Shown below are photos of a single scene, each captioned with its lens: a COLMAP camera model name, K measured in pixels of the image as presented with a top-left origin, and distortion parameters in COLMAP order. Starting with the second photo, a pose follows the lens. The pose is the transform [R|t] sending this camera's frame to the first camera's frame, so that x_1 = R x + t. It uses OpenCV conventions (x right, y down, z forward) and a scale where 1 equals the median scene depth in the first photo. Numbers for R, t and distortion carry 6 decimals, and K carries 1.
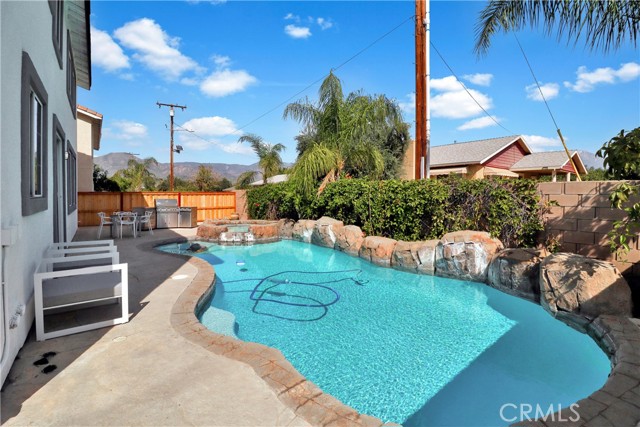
lens RADIAL K [[298.7, 0, 327.2], [0, 298.7, 197.9], [0, 0, 1]] dist [-0.001097, -0.014339]
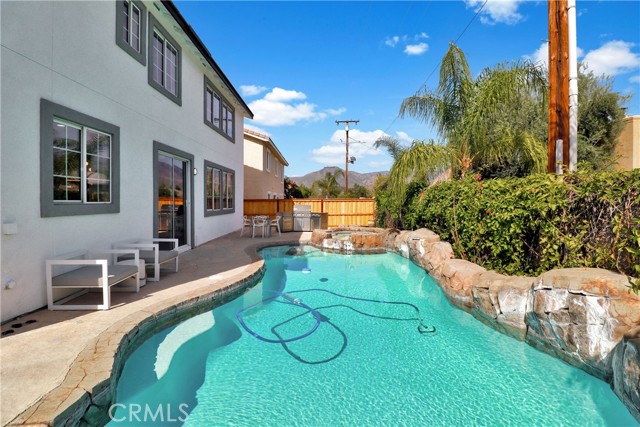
lens RADIAL K [[298.7, 0, 327.2], [0, 298.7, 197.9], [0, 0, 1]] dist [-0.001097, -0.014339]
pose [[0.809452, -0.008386, -0.587126, 0.241830], [-0.004391, 0.999784, -0.020335, -0.001853], [0.587169, 0.019038, 0.809240, 0.182662]]
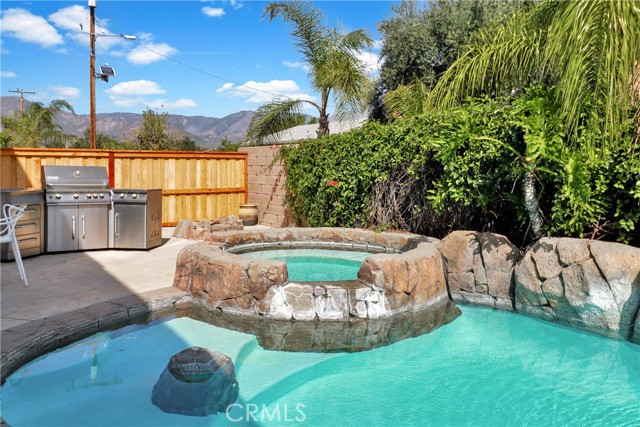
lens RADIAL K [[507.7, 0, 321.5], [0, 507.7, 177.6], [0, 0, 1]] dist [0.011187, 0.003148]
pose [[0.998300, 0.003552, -0.058178, -0.276399], [-0.003056, 0.999958, 0.008611, 0.014313], [0.058207, -0.008418, 0.998269, 0.534947]]
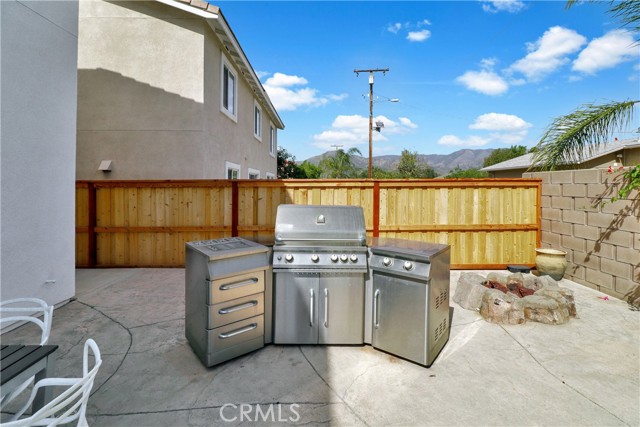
lens RADIAL K [[298.7, 0, 327.2], [0, 298.7, 197.9], [0, 0, 1]] dist [-0.001097, -0.014339]
pose [[0.805553, 0.021755, -0.592124, -0.499896], [-0.005315, 0.999551, 0.029494, -0.011649], [0.592499, -0.020611, 0.805307, 1.022239]]
